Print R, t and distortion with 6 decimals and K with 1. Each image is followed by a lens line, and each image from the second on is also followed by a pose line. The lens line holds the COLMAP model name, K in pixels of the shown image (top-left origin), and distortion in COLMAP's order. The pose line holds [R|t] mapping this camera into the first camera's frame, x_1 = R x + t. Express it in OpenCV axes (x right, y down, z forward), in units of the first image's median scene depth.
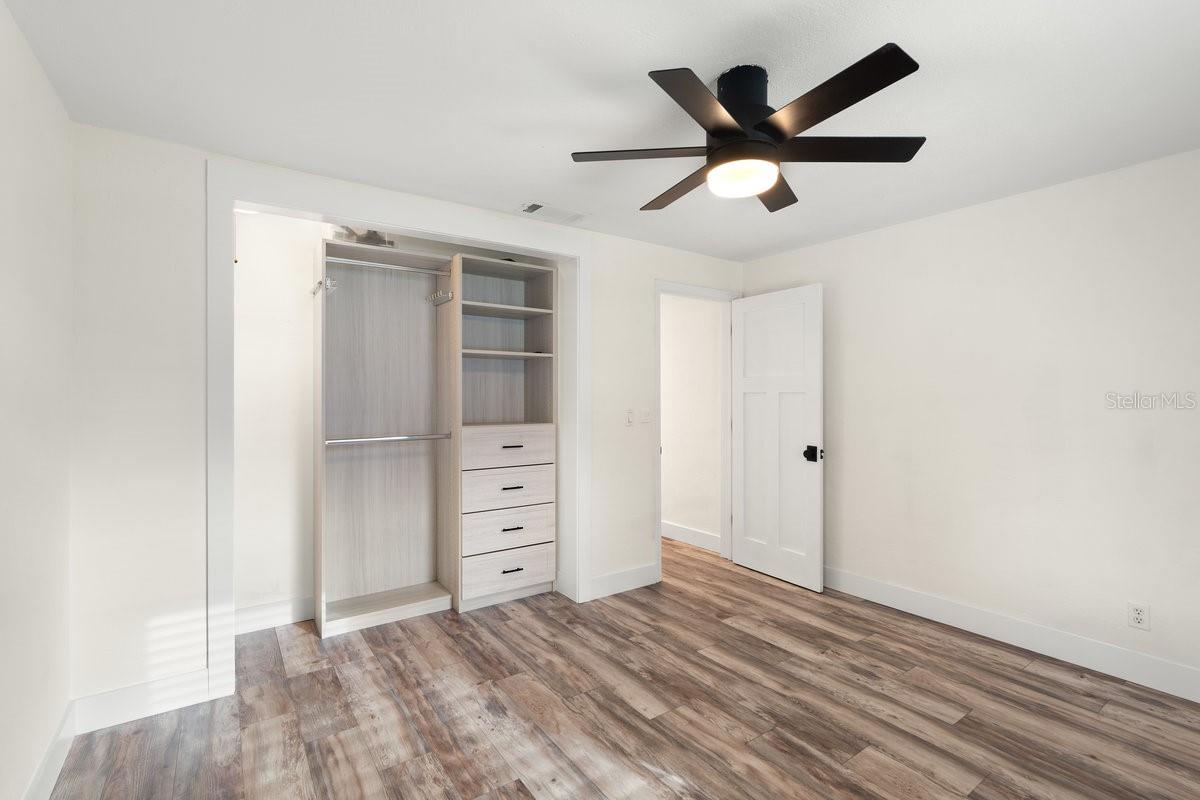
lens RADIAL K [[545.6, 0, 601.5], [0, 545.6, 398.4], [0, 0, 1]] dist [-0.003982, 0.000328]
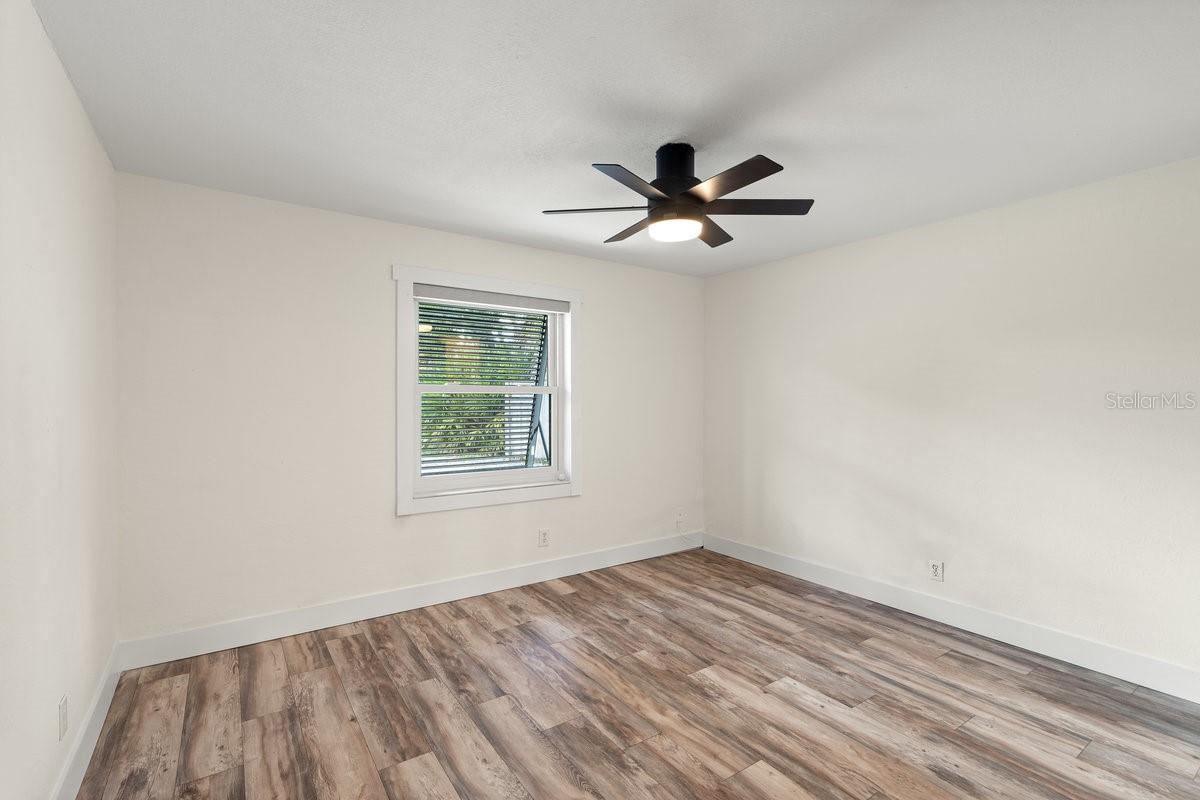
lens RADIAL K [[545.6, 0, 599.1], [0, 545.6, 398.2], [0, 0, 1]] dist [-0.003982, 0.000328]
pose [[-0.999926, -0.003584, 0.011609, 0.363261], [-0.003572, 0.999993, 0.001083, -0.005901], [-0.011612, 0.001042, -0.999932, 1.985755]]
